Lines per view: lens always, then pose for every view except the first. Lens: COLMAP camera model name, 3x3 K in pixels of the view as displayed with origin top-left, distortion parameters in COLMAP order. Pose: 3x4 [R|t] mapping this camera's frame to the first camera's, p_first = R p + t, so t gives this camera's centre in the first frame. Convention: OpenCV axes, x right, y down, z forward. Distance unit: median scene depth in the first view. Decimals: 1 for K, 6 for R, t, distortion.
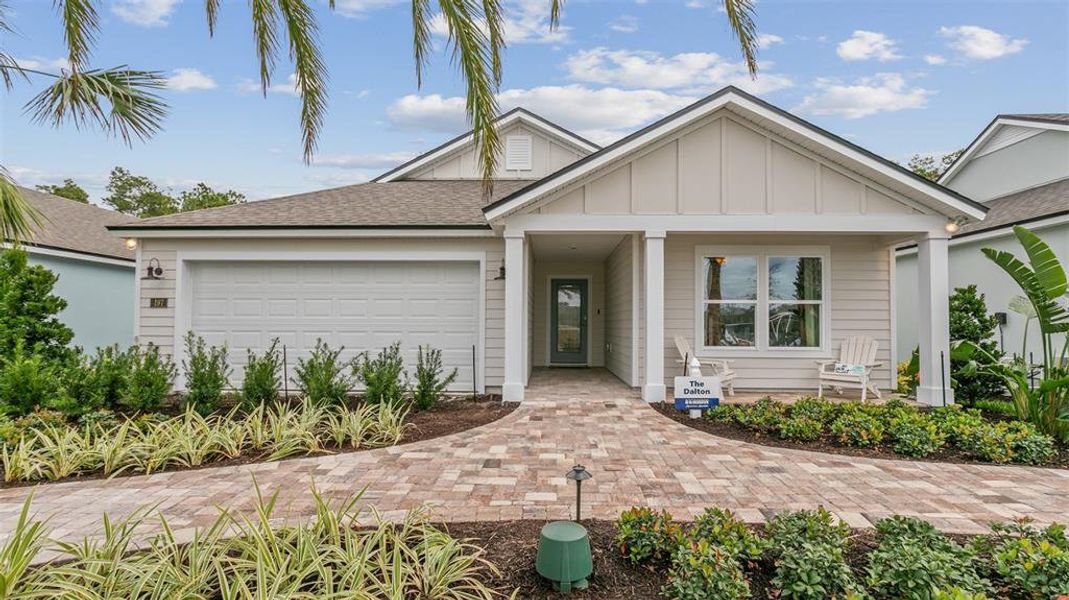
lens RADIAL K [[513.2, 0, 534.1], [0, 513.2, 291.2], [0, 0, 1]] dist [0.001878, 0.000152]
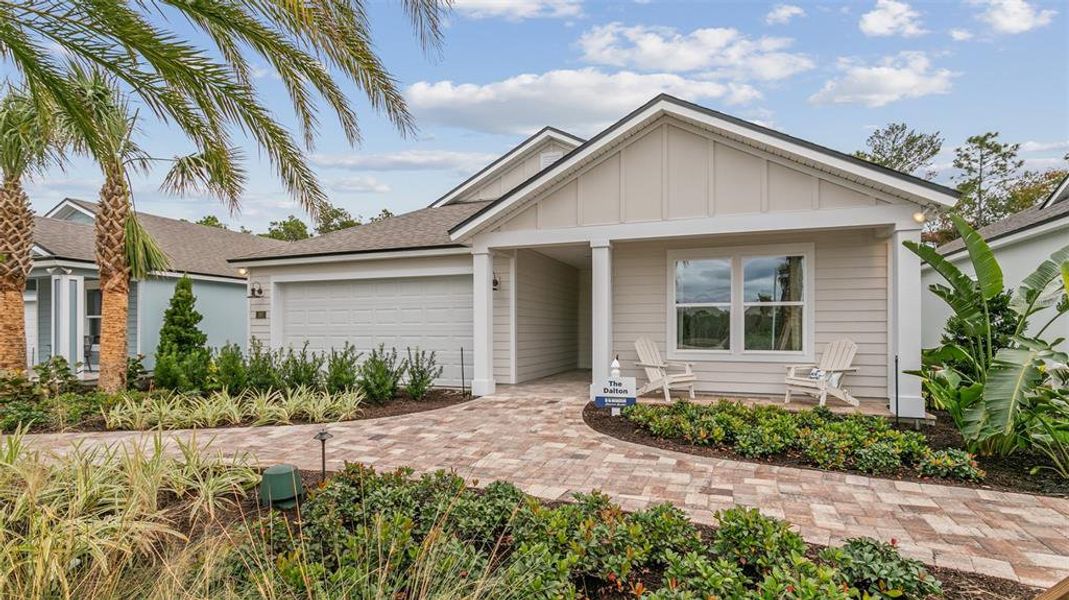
lens RADIAL K [[517.0, 0, 532.4], [0, 517.0, 305.3], [0, 0, 1]] dist [0.001225, 0.000454]
pose [[0.946703, -0.021462, -0.321391, 0.418604], [0.027201, 0.999540, 0.013375, -0.001242], [0.320956, -0.021405, 0.946852, -0.057879]]
